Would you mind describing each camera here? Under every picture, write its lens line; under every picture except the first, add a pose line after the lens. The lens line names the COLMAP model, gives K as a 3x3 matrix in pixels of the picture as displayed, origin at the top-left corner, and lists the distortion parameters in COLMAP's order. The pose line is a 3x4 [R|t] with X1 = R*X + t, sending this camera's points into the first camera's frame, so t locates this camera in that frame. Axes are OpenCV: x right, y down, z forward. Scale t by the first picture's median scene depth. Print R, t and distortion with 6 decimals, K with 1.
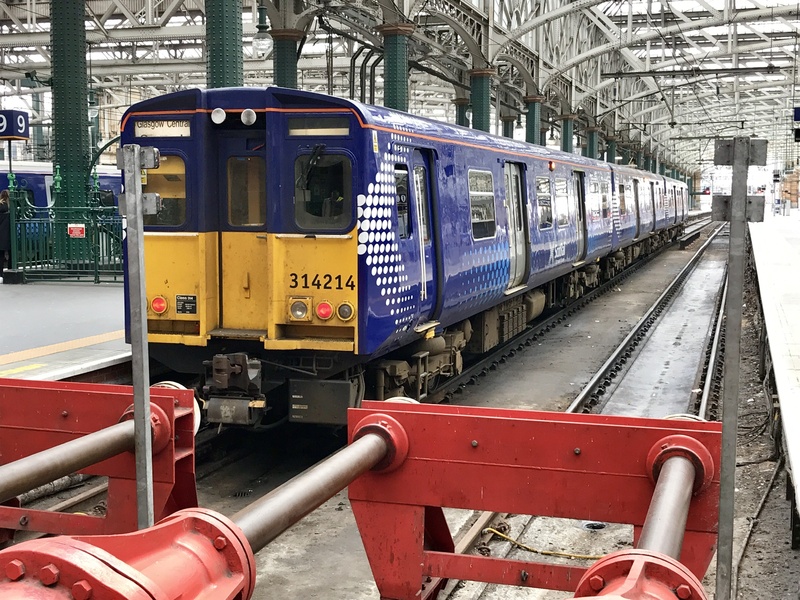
lens RADIAL K [[1087.4, 0, 400.0], [0, 1087.4, 301.6], [0, 0, 1]] dist [0.126618, 0.000000]
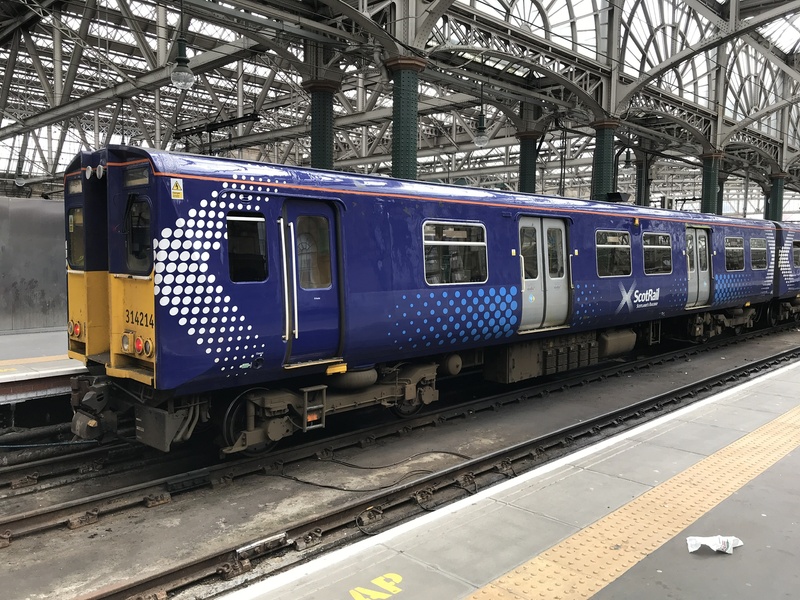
lens RADIAL K [[662.9, 0, 400.2], [0, 662.9, 296.7], [0, 0, 1]] dist [0.008535, 0.006537]
pose [[0.888094, 0.041894, -0.457748, 0.461329], [-0.053873, 0.998461, -0.013141, -0.045086], [0.456493, 0.036330, 0.888985, 0.522513]]
